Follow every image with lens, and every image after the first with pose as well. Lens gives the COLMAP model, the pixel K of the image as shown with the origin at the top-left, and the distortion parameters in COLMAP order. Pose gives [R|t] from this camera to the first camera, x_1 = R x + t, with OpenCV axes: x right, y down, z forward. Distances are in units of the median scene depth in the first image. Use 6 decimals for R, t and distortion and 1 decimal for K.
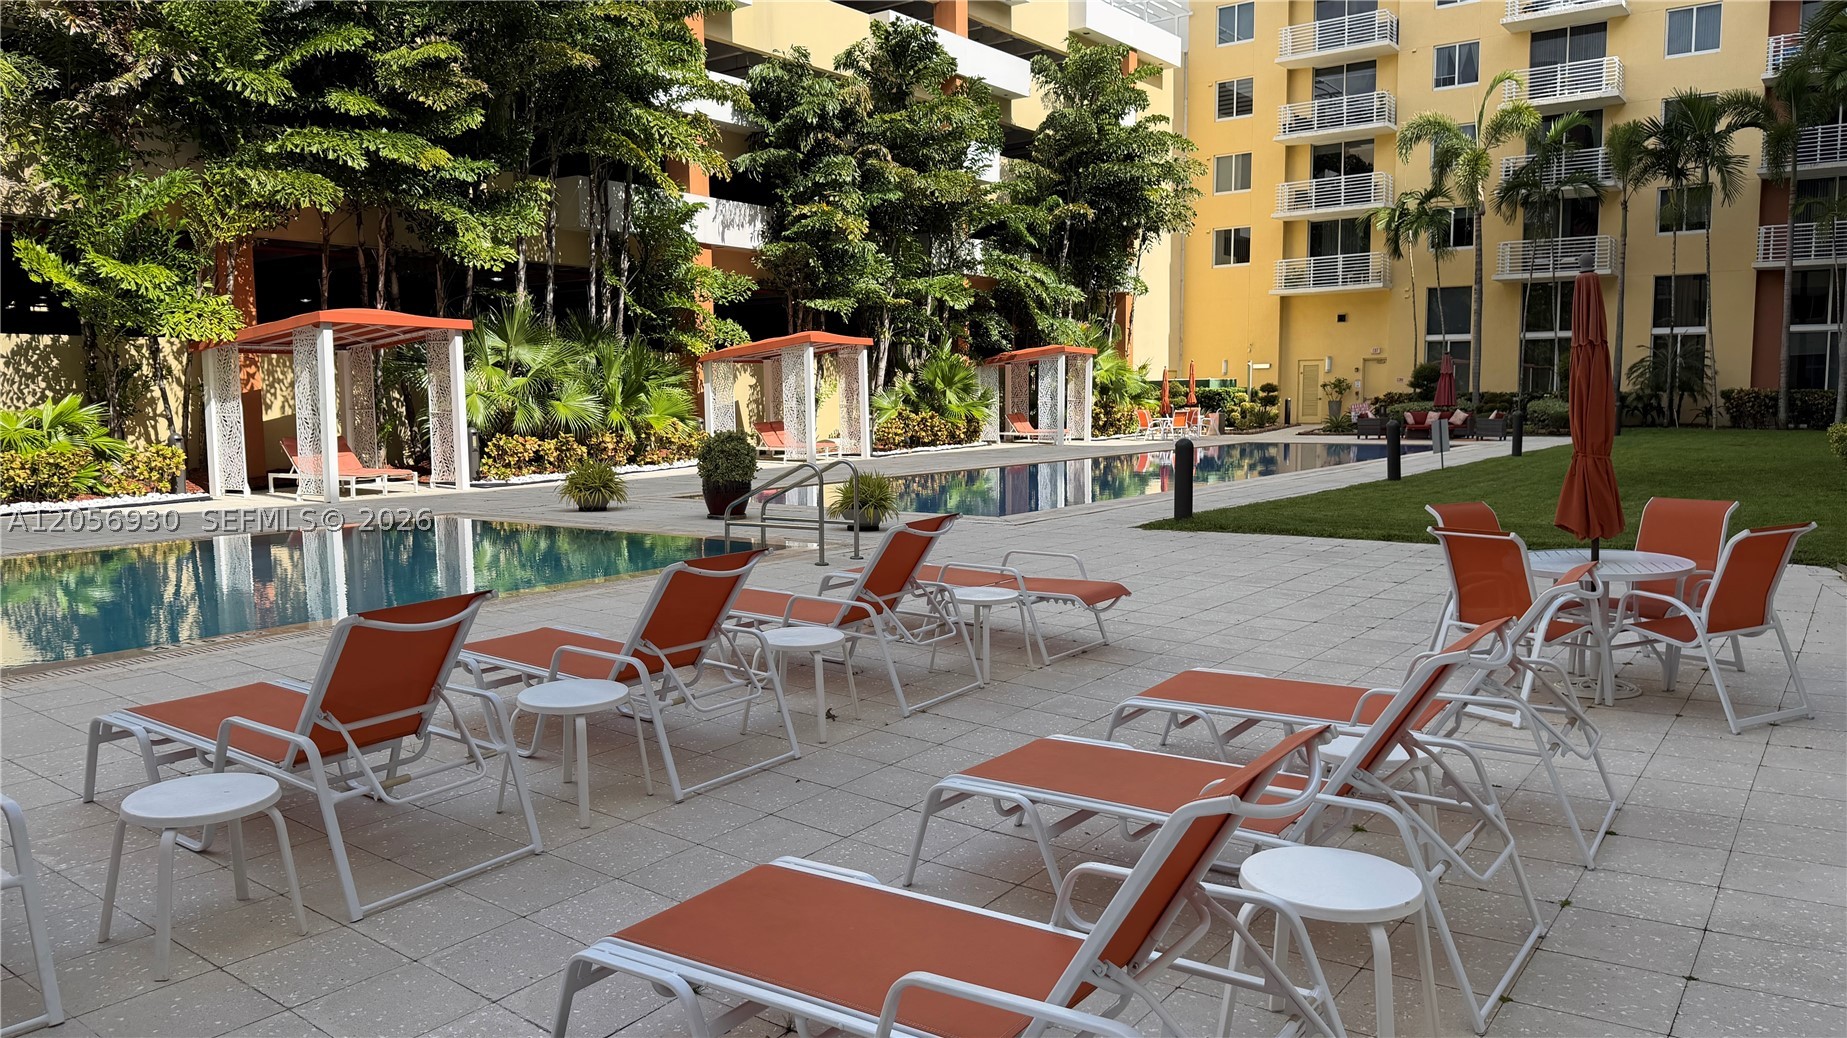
lens RADIAL K [[1278.2, 0, 912.5], [0, 1278.2, 514.2], [0, 0, 1]] dist [0.172758, -0.317491]
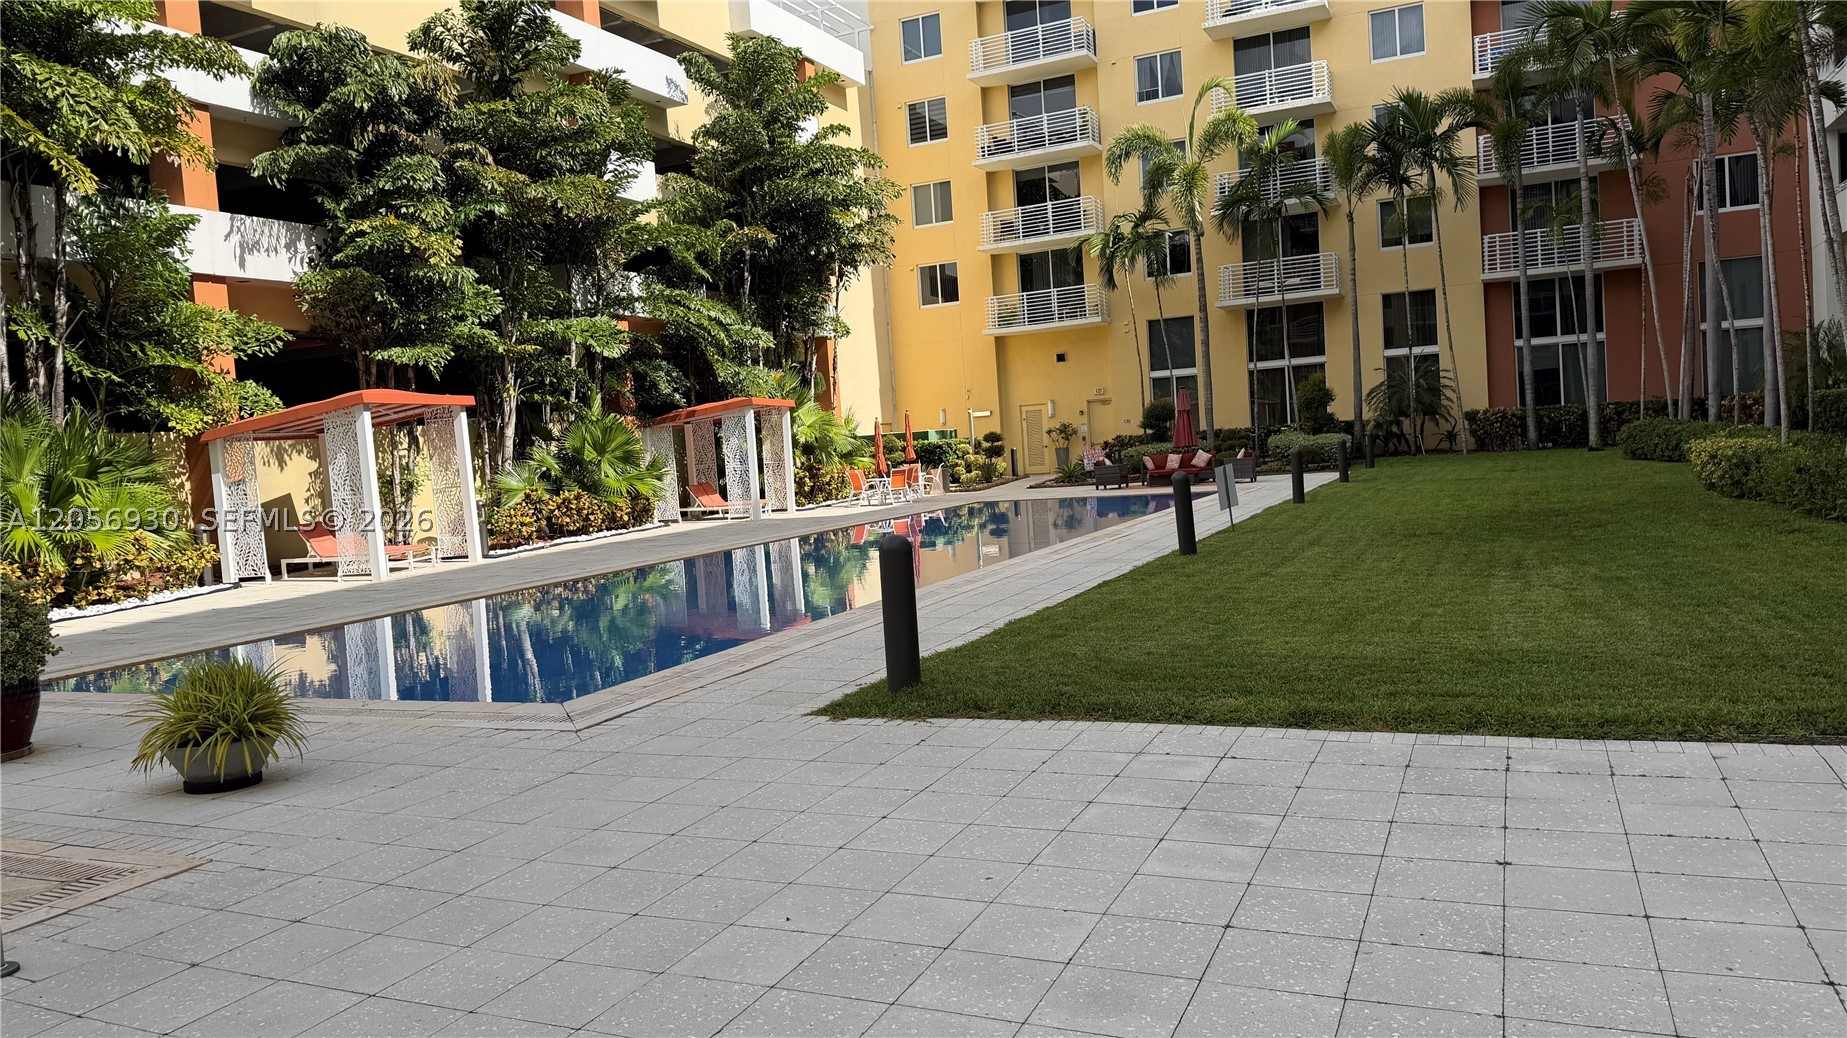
lens RADIAL K [[1269.9, 0, 900.4], [0, 1269.9, 509.7], [0, 0, 1]] dist [0.049892, -0.096362]
pose [[0.977631, -0.068530, 0.198852, 0.043534], [0.078832, 0.995901, -0.044352, -0.017008], [-0.194997, 0.059036, 0.979025, 0.191563]]
